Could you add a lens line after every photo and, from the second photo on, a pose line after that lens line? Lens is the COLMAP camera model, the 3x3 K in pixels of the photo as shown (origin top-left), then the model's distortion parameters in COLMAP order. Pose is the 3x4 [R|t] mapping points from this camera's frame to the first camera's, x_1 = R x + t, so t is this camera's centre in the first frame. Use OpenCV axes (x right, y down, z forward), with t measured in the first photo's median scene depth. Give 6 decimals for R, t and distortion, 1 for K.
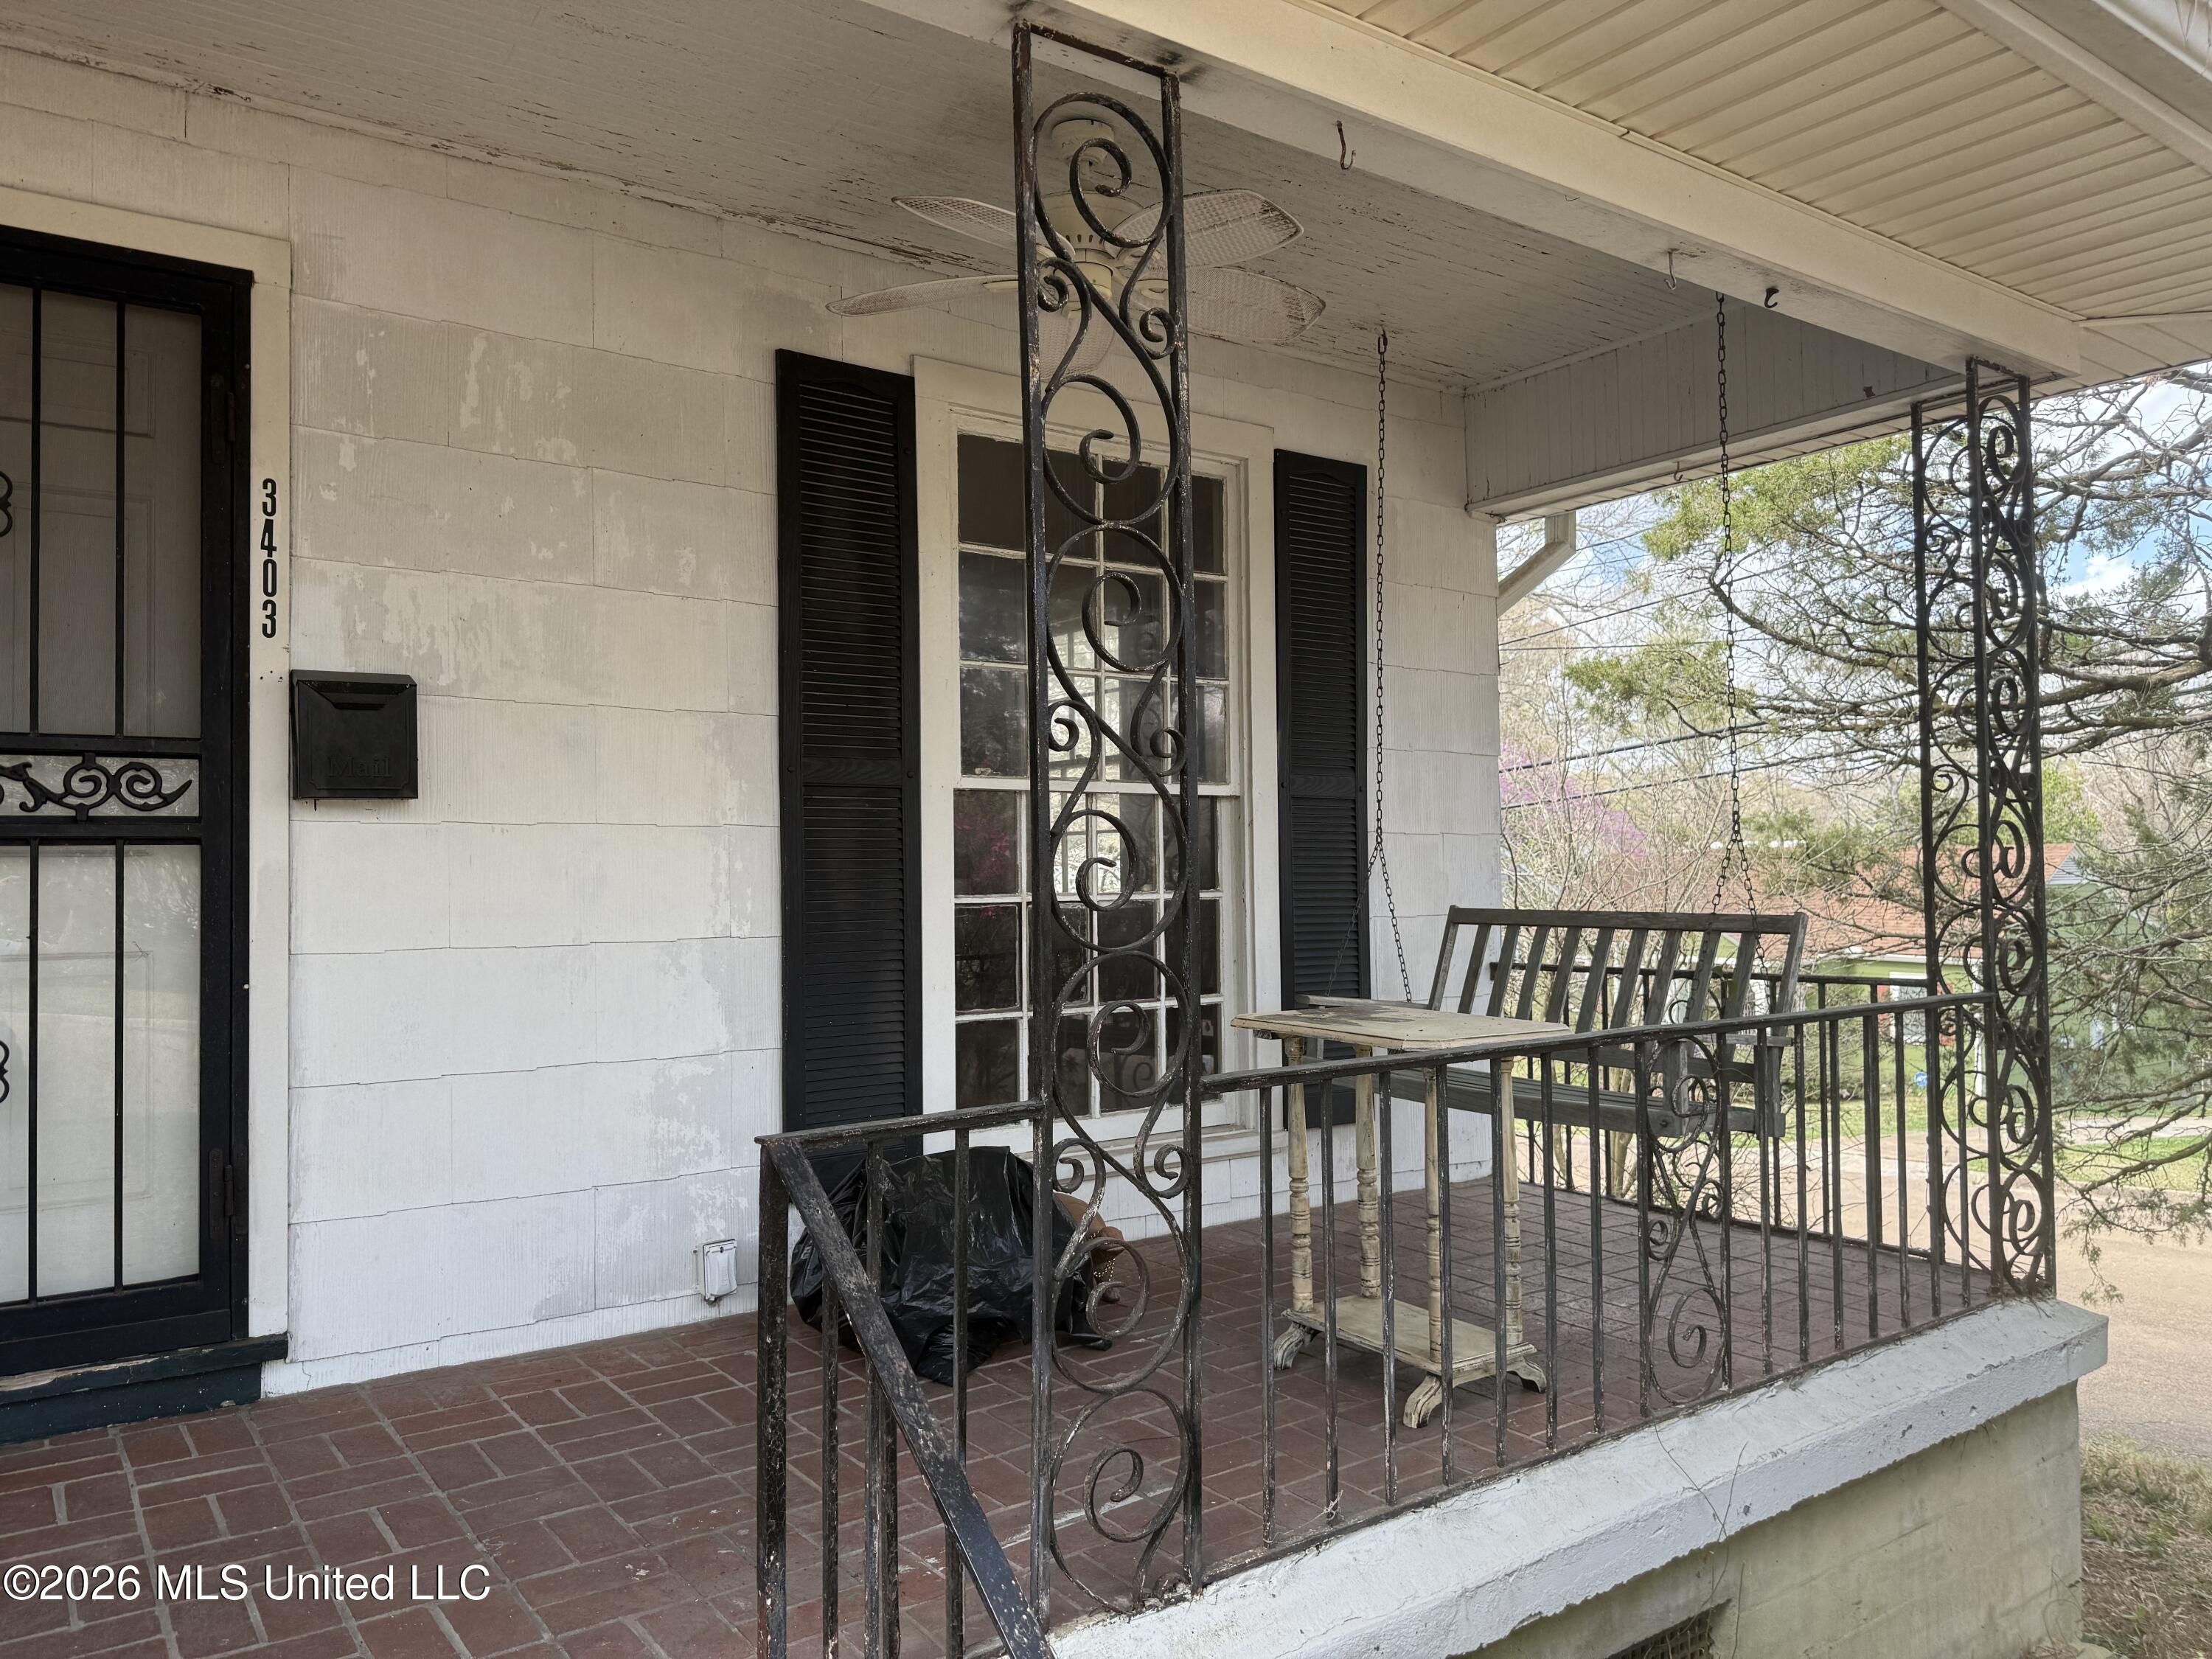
lens RADIAL K [[1566.1, 0, 1104.4], [0, 1566.1, 832.7], [0, 0, 1]] dist [0.011078, -0.003329]
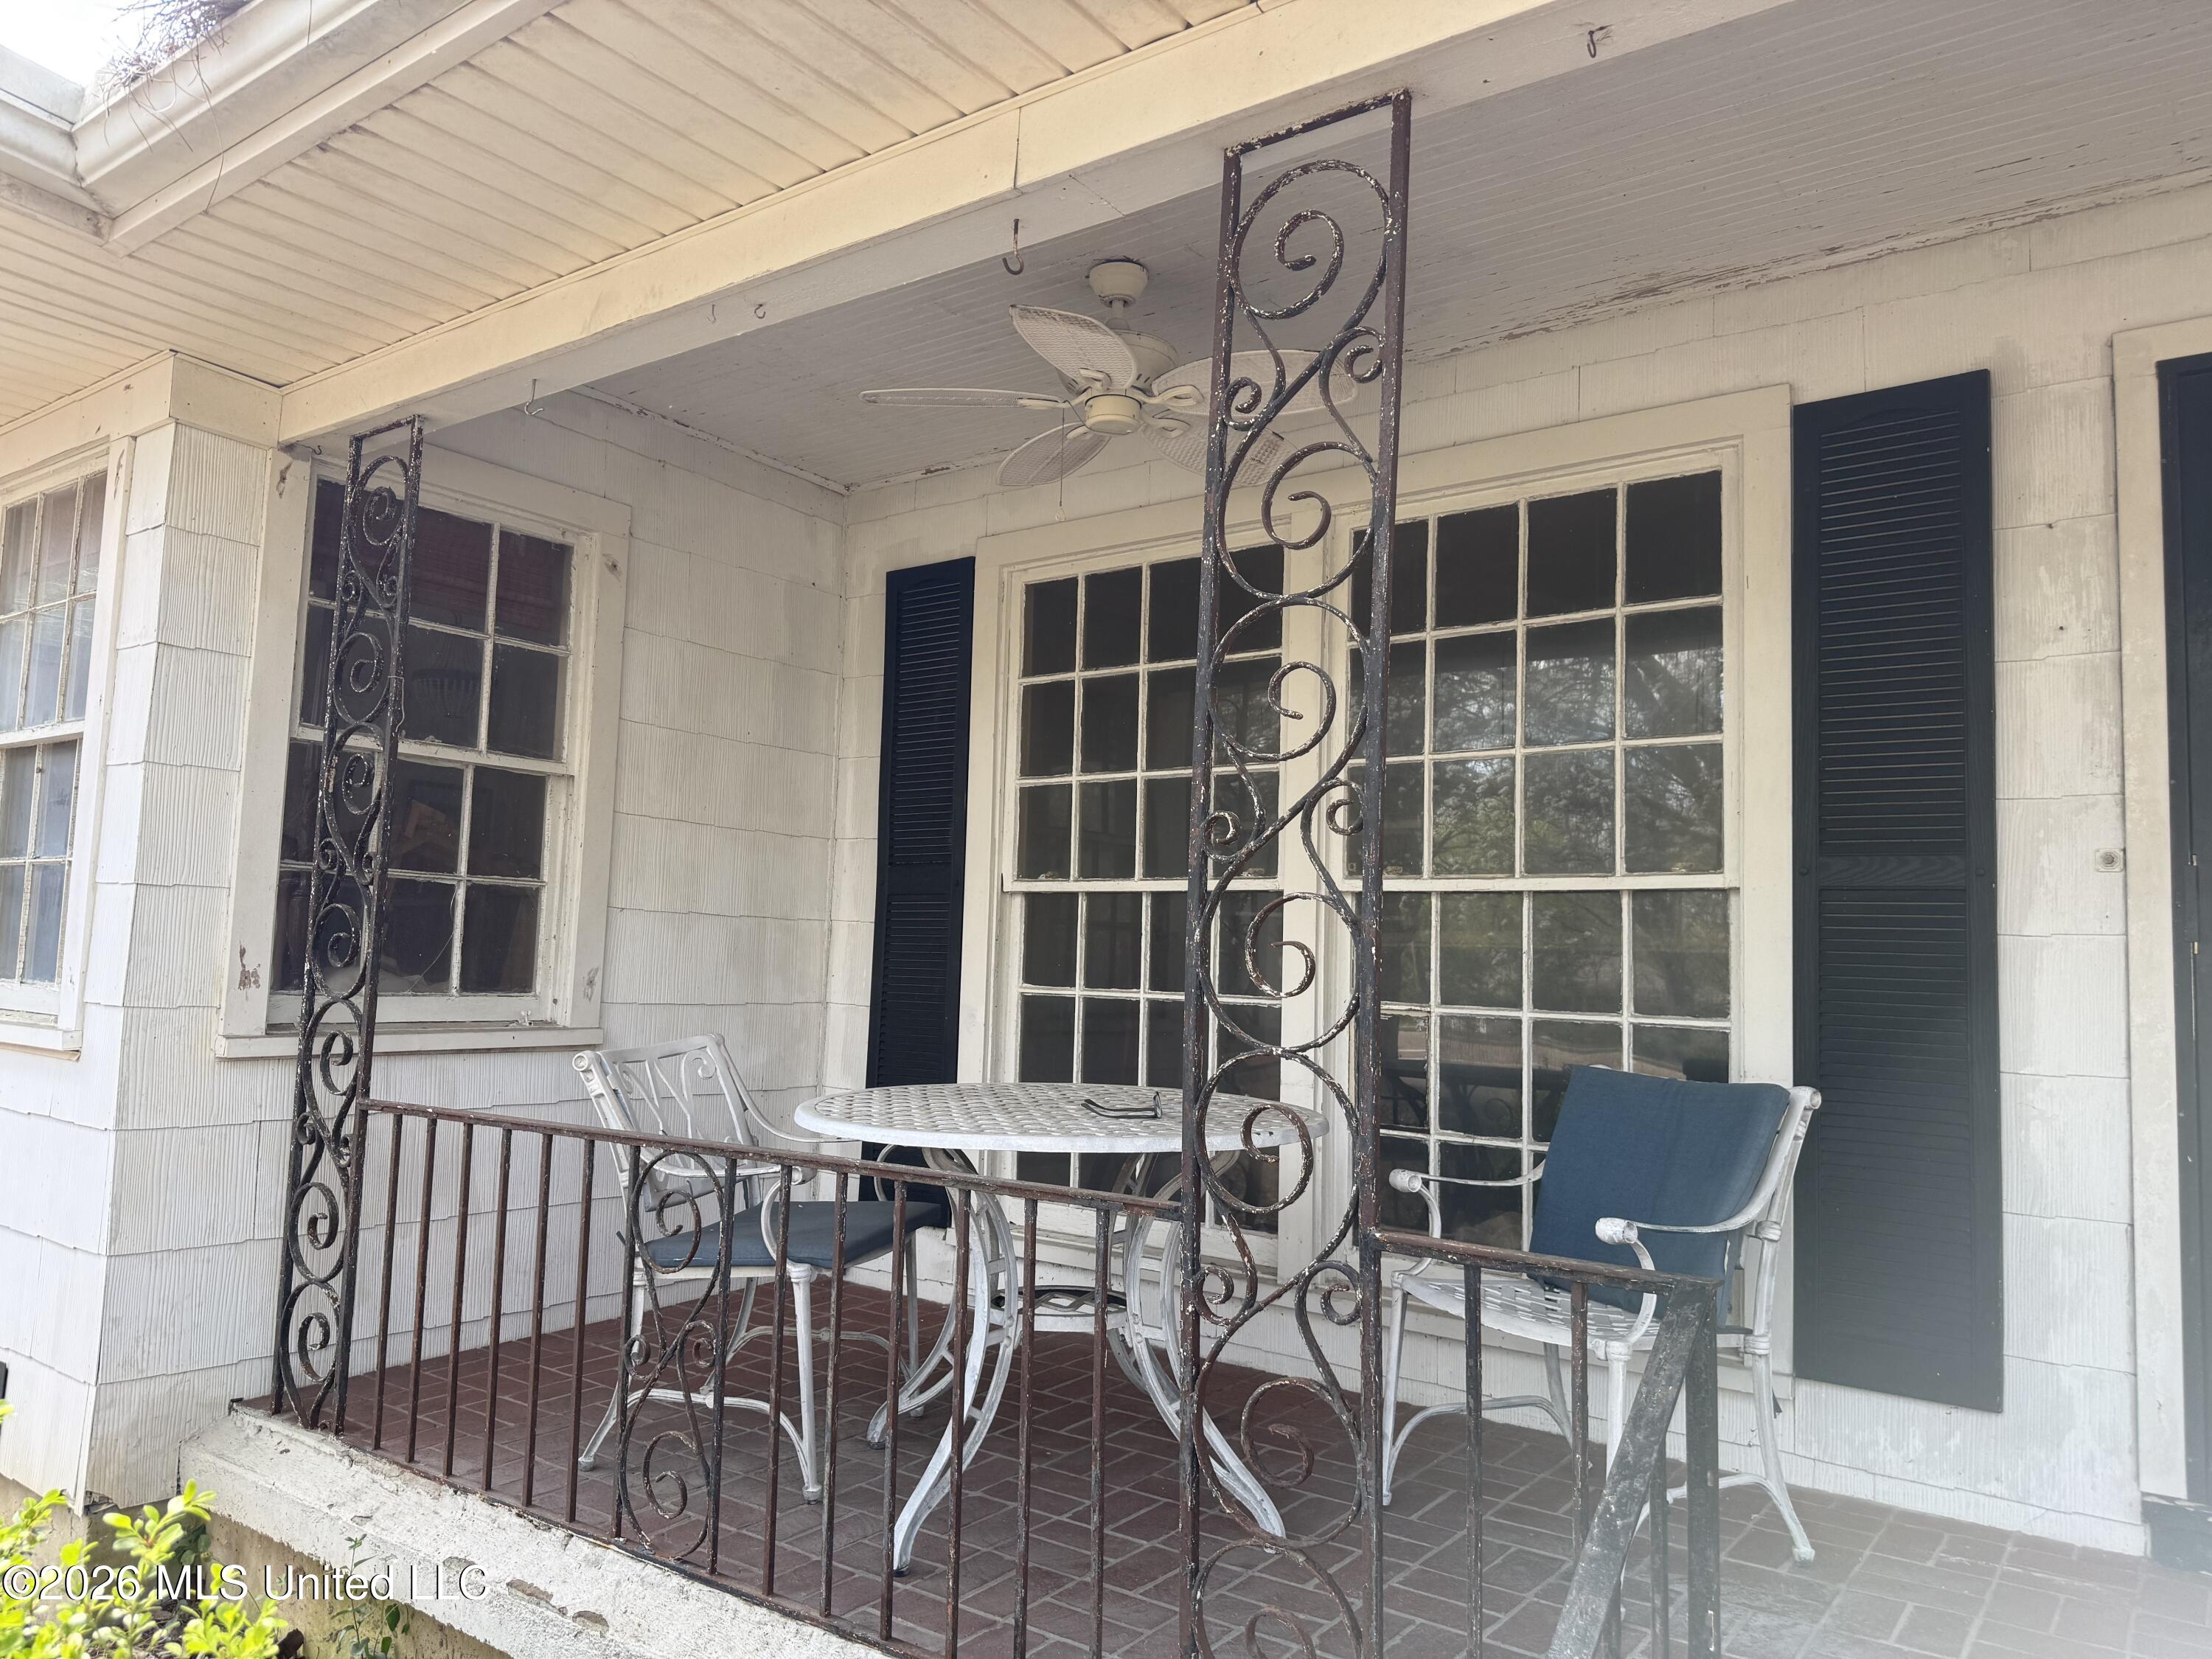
lens RADIAL K [[1566.1, 0, 1104.5], [0, 1566.1, 825.1], [0, 0, 1]] dist [0.011078, -0.003329]
pose [[0.282847, -0.069003, -0.956680, 0.837876], [-0.011801, 0.997083, -0.075406, 0.006150], [0.959093, 0.032619, 0.281207, 0.607634]]
